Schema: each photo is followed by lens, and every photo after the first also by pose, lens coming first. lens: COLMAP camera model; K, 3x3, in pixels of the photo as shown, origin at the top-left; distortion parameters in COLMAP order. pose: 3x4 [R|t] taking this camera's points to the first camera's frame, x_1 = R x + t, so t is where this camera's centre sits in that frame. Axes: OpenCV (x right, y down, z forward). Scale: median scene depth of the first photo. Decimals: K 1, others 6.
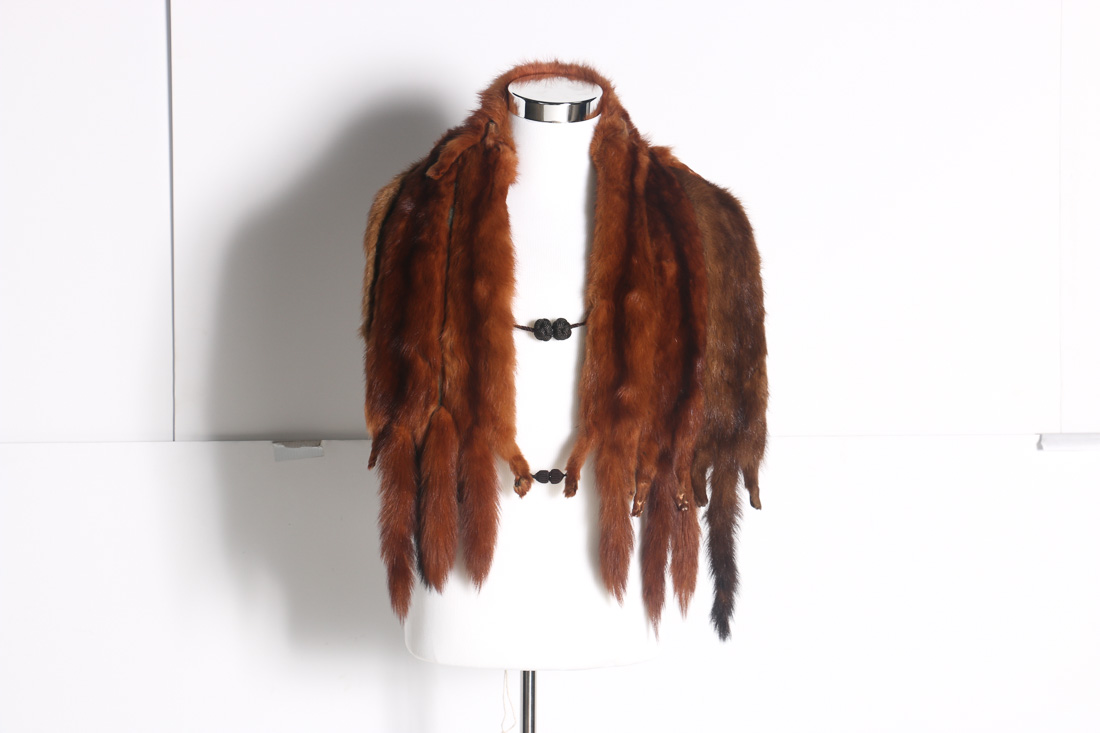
lens RADIAL K [[2523.0, 0, 550.3], [0, 2523.0, 367.5], [0, 0, 1]] dist [0.052007, 0.000000]
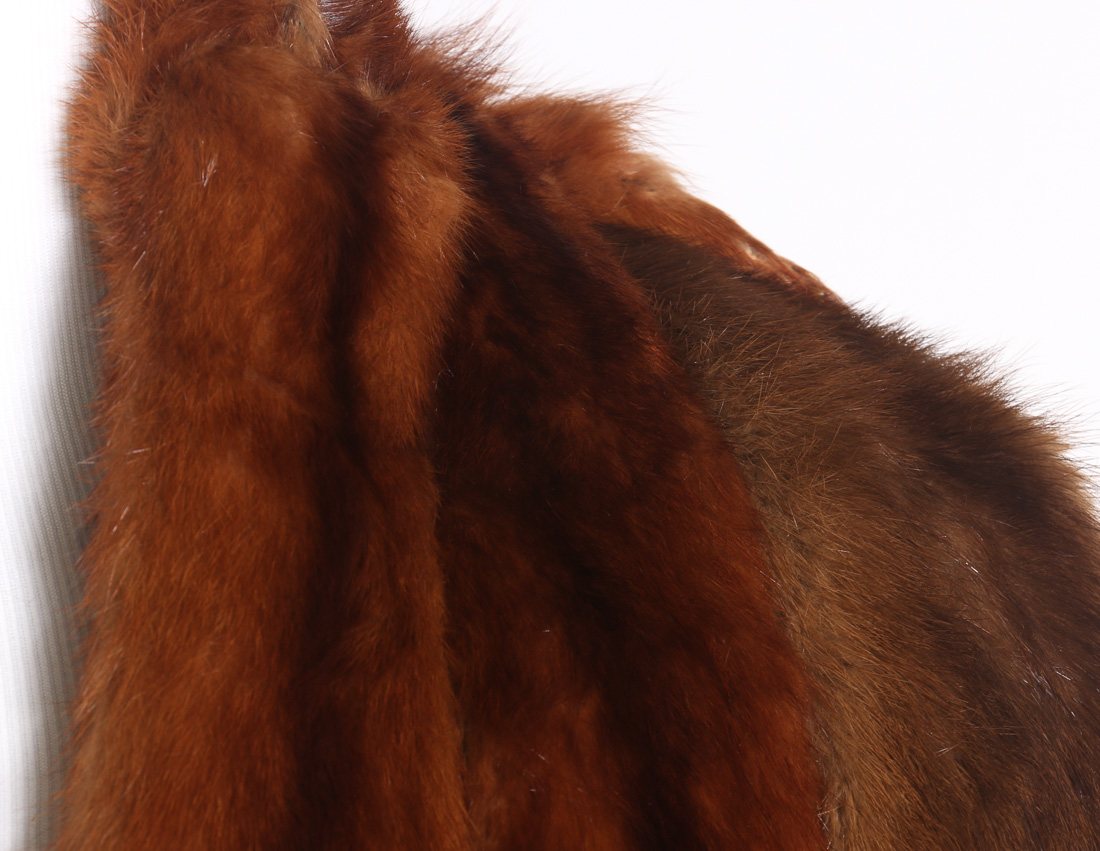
lens RADIAL K [[4693.2, 0, 549.7], [0, 4693.2, 424.7], [0, 0, 1]] dist [0.217777, 0.000000]
pose [[0.999050, -0.017298, -0.039991, 0.055877], [0.018006, 0.999686, 0.017428, -0.073848], [0.039677, -0.018131, 0.999048, 0.717010]]
